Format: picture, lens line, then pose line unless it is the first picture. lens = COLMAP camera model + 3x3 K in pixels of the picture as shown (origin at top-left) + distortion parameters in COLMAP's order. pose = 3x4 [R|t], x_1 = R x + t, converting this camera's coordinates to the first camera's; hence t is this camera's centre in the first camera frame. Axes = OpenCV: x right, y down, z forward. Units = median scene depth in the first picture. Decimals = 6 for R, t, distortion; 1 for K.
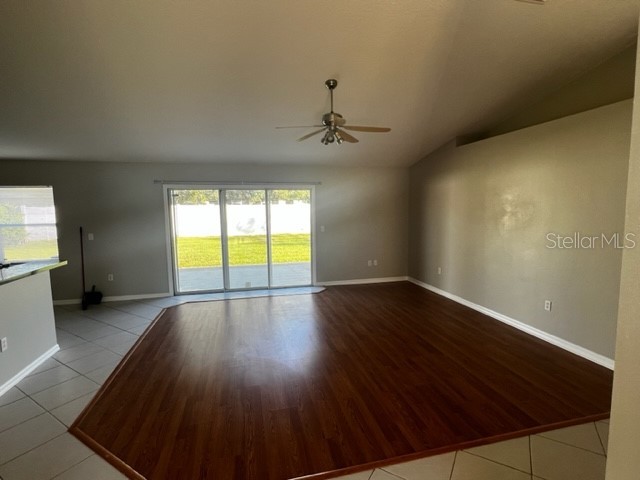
lens RADIAL K [[321.6, 0, 319.2], [0, 321.6, 239.2], [0, 0, 1]] dist [0.012571, 0.000279]
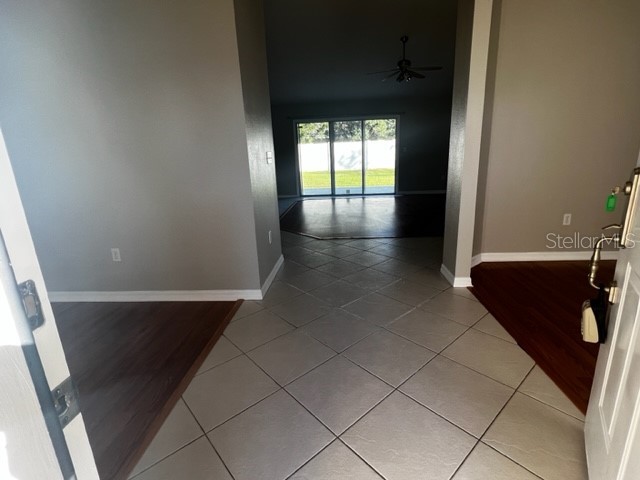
lens RADIAL K [[321.6, 0, 322.9], [0, 321.6, 240.6], [0, 0, 1]] dist [0.012571, 0.000279]
pose [[0.956993, 0.053633, -0.285110, 0.093947], [-0.004142, 0.985188, 0.171426, 0.119361], [0.290081, -0.162872, 0.943041, -0.429617]]
